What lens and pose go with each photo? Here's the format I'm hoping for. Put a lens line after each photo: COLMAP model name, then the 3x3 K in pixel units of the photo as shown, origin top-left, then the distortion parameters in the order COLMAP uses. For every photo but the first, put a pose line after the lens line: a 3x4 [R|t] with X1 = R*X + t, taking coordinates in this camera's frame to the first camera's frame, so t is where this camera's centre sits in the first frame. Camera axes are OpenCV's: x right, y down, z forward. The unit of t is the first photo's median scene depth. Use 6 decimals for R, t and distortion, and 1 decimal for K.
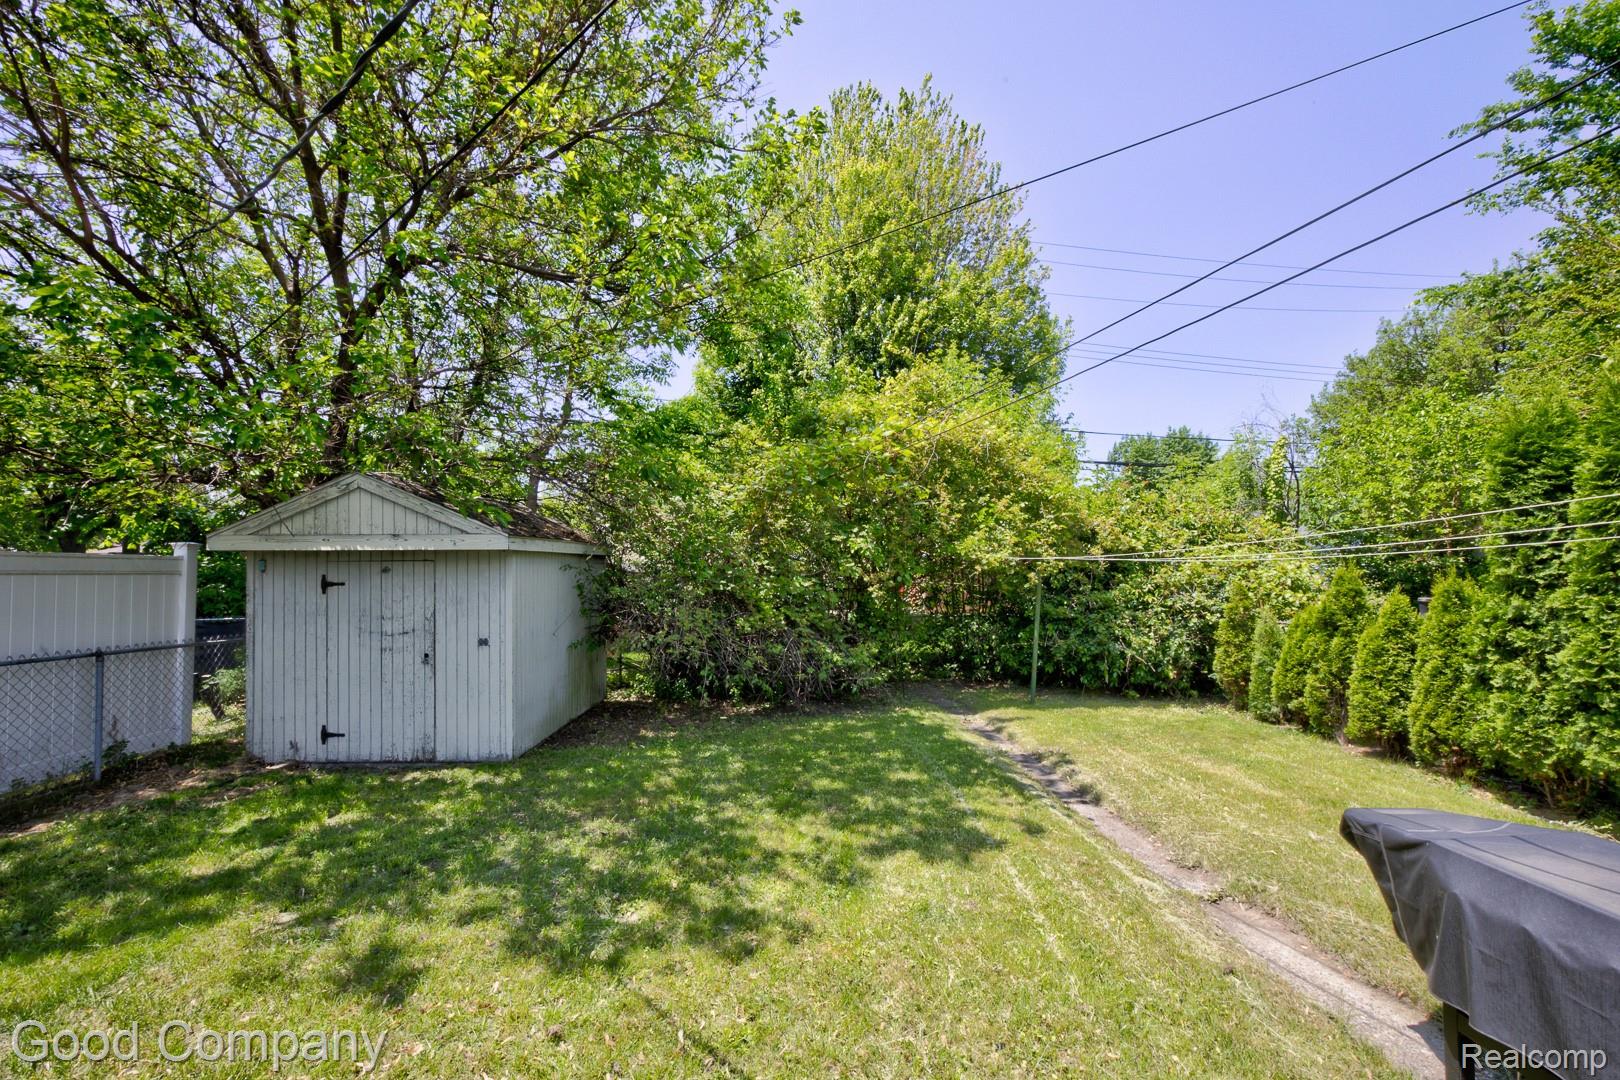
lens RADIAL K [[657.3, 0, 782.3], [0, 657.3, 562.8], [0, 0, 1]] dist [0.016319, 0.000309]
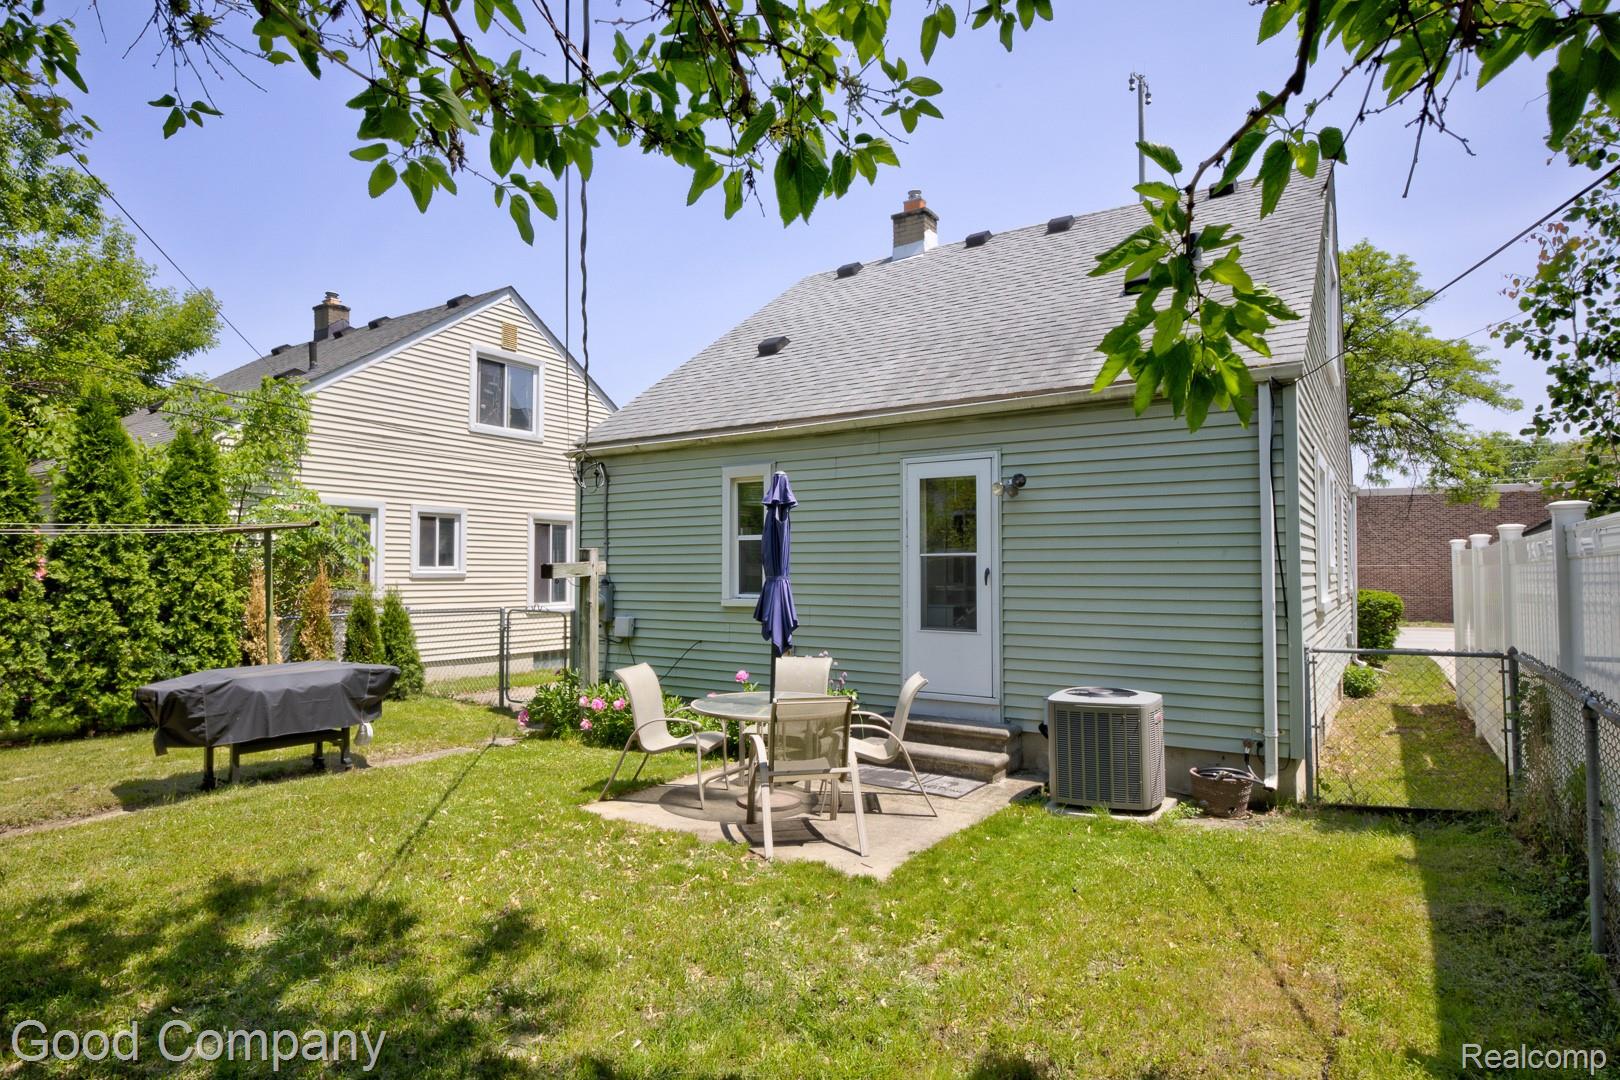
lens RADIAL K [[935.3, 0, 811.0], [0, 935.3, 539.9], [0, 0, 1]] dist [-0.007602, -0.001375]
pose [[-0.831683, 0.015459, 0.555035, -1.352032], [-0.016568, 0.998476, -0.052636, 0.056918], [-0.555003, -0.052973, -0.830160, 1.467719]]
